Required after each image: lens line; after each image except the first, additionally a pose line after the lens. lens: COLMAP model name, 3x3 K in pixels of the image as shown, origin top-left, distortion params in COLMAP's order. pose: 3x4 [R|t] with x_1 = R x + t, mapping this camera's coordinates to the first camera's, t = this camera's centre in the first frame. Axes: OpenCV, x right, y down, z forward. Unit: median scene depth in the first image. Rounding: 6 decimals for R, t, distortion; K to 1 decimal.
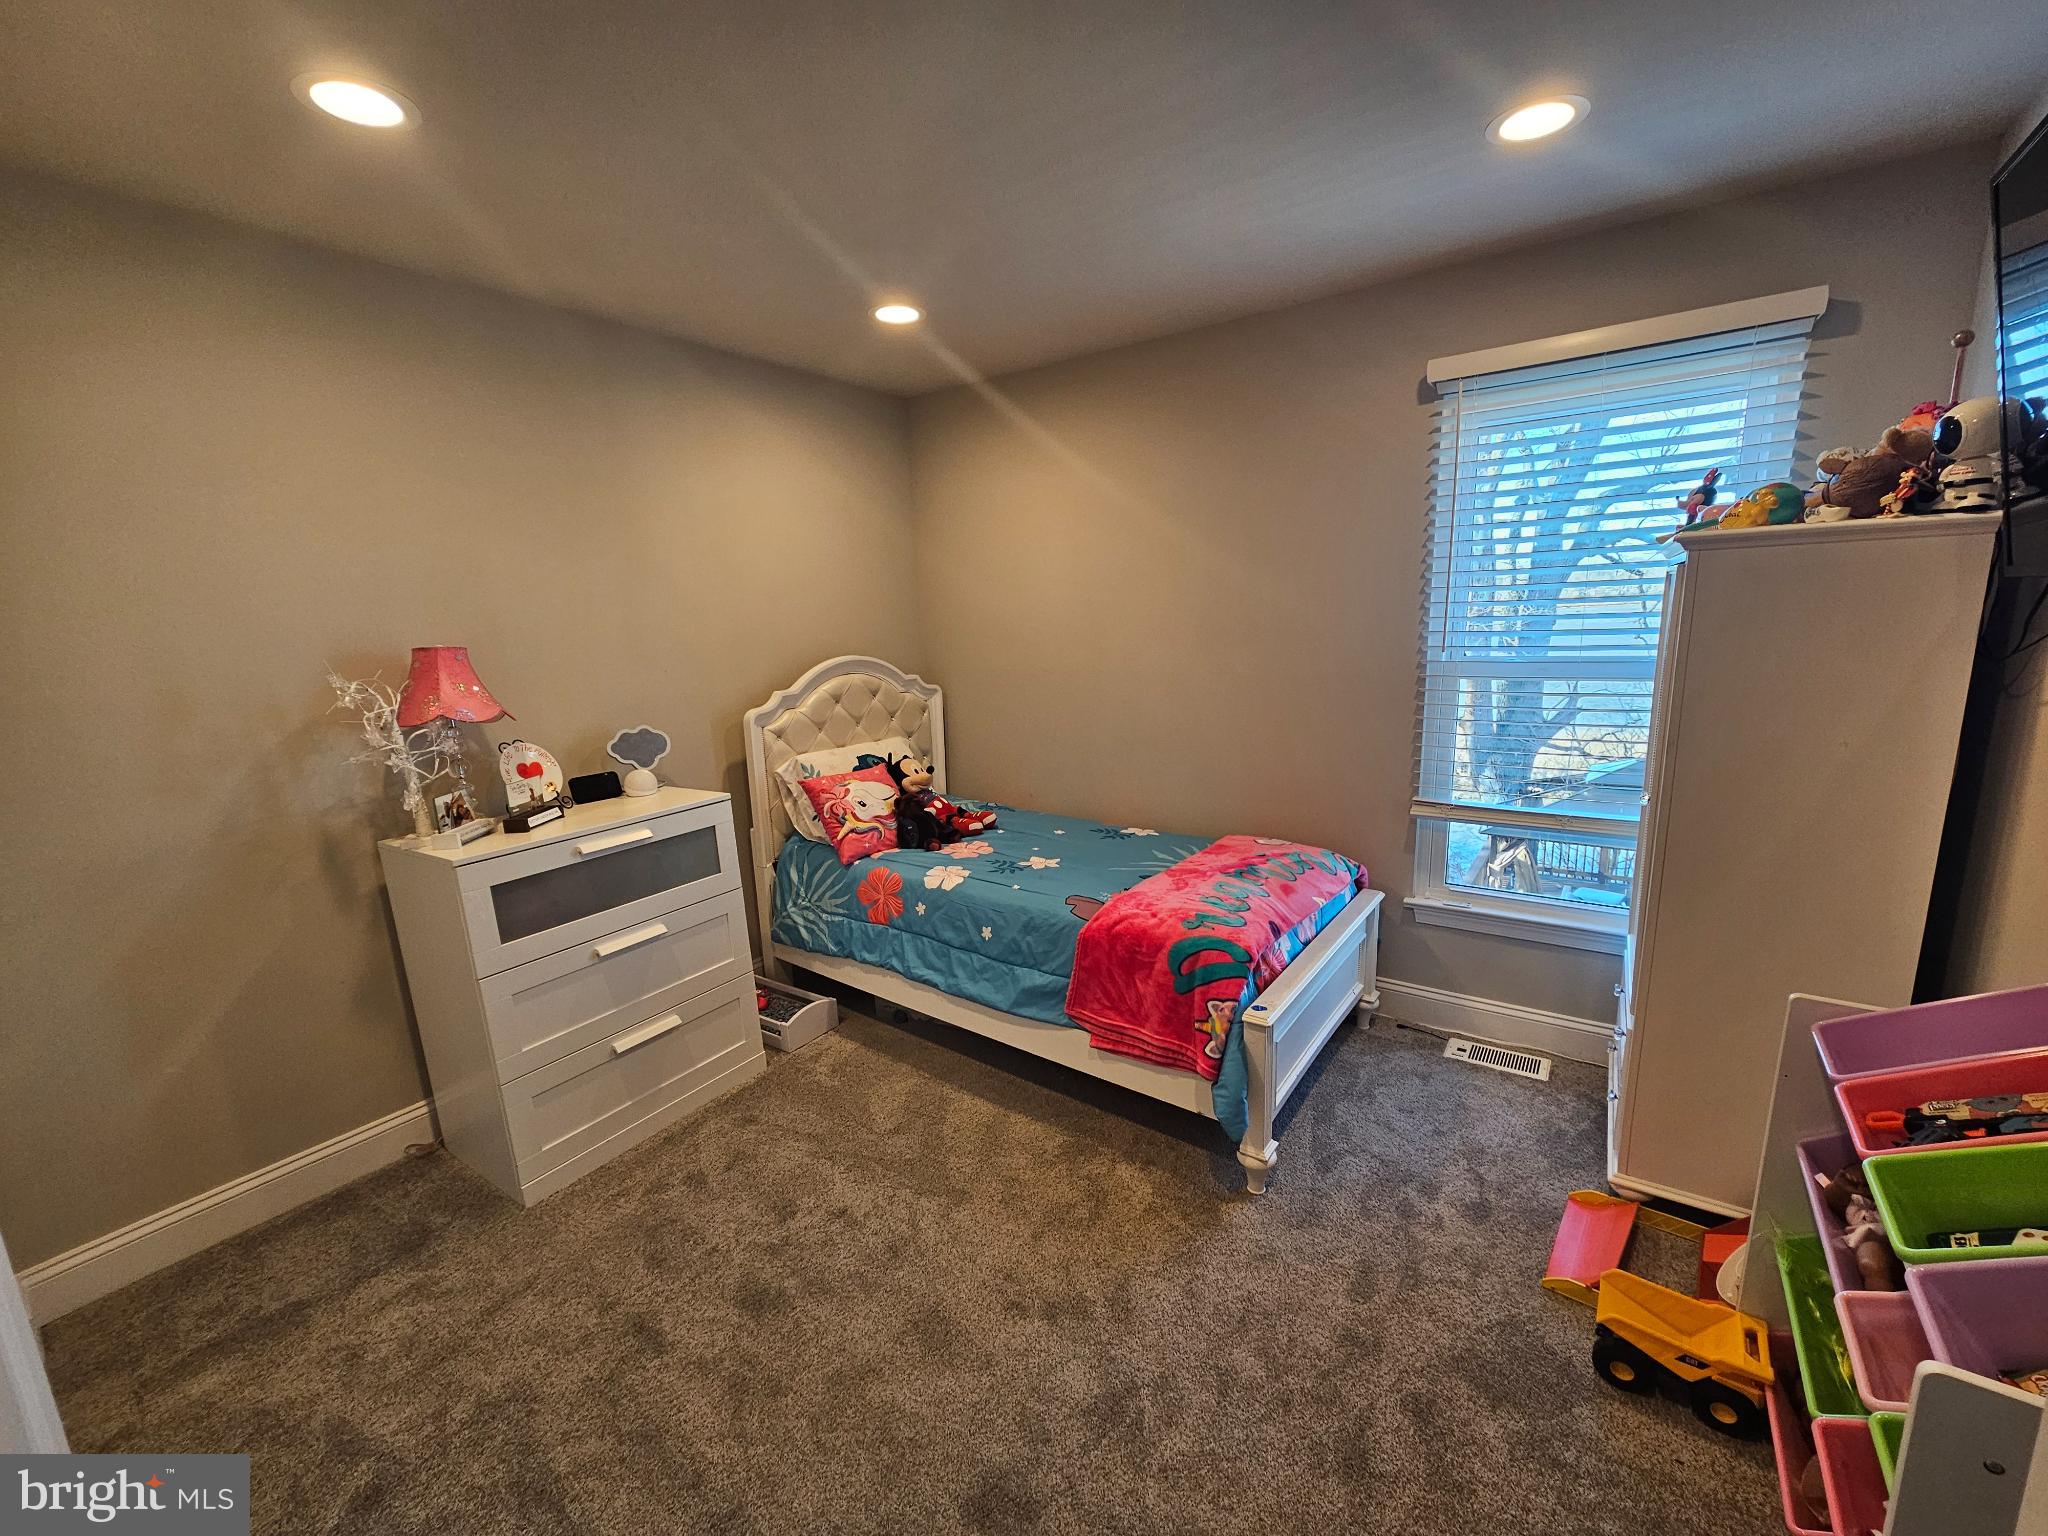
lens RADIAL K [[831.6, 0, 1024.9], [0, 831.6, 769.3], [0, 0, 1]] dist [-0.001760, 0.000017]
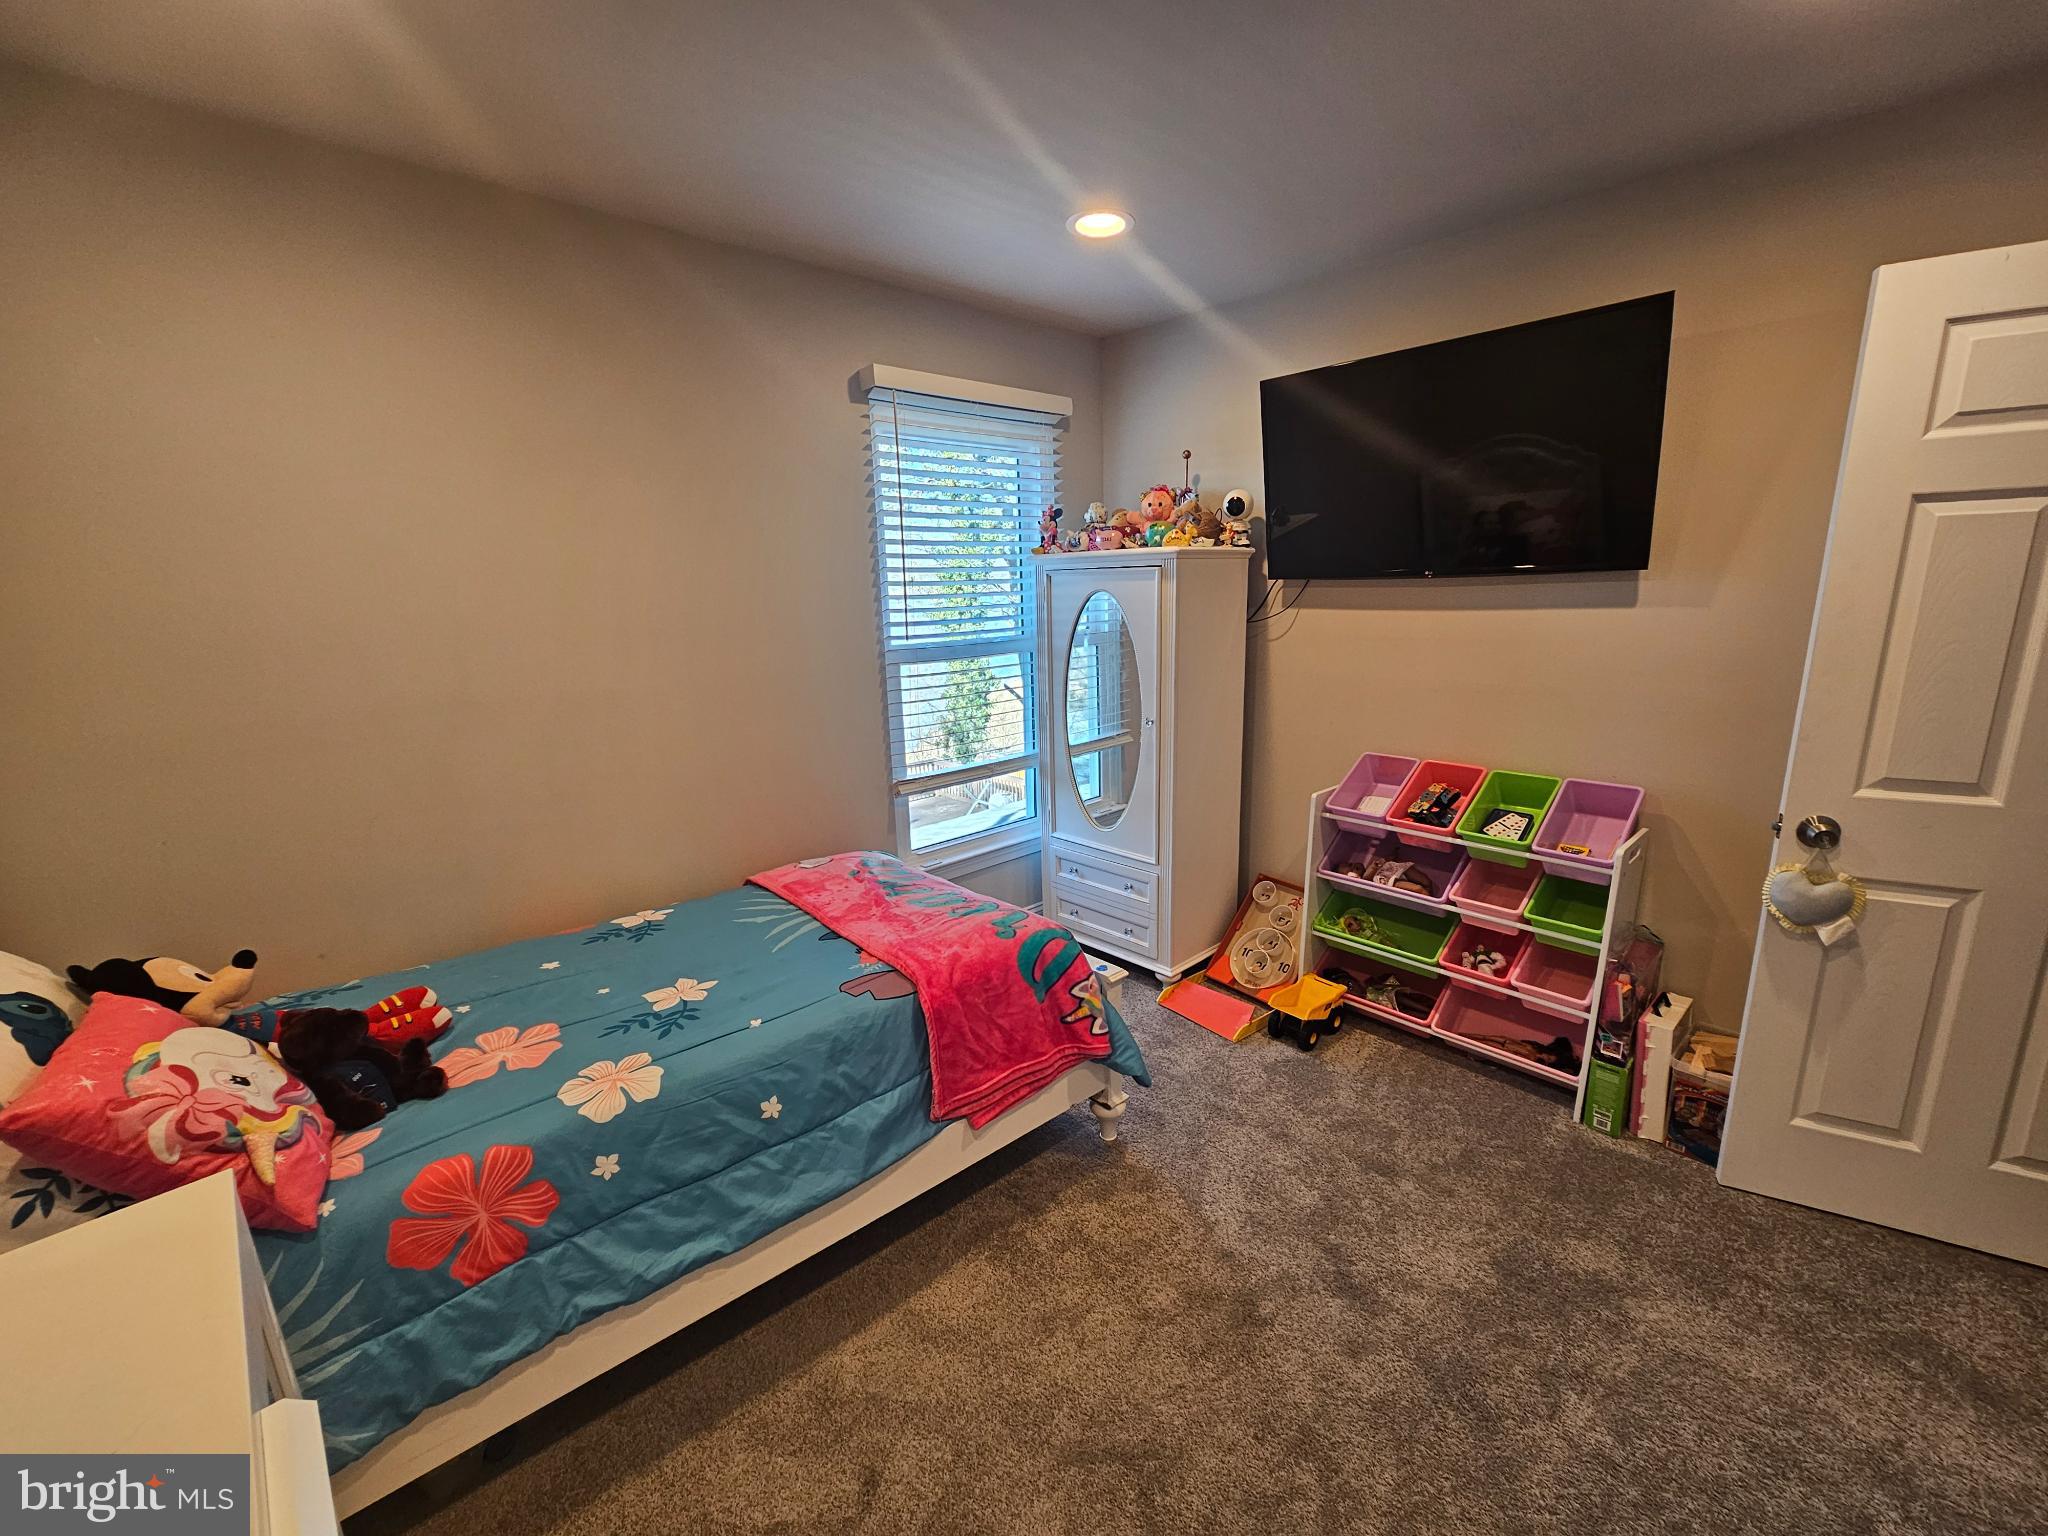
lens RADIAL K [[831.6, 0, 1026.6], [0, 831.6, 774.3], [0, 0, 1]] dist [-0.001760, 0.000017]
pose [[0.215876, -0.182820, 0.959153, -0.533233], [0.207841, 0.968407, 0.137805, -0.086730], [-0.954044, 0.169602, 0.247053, 0.598577]]
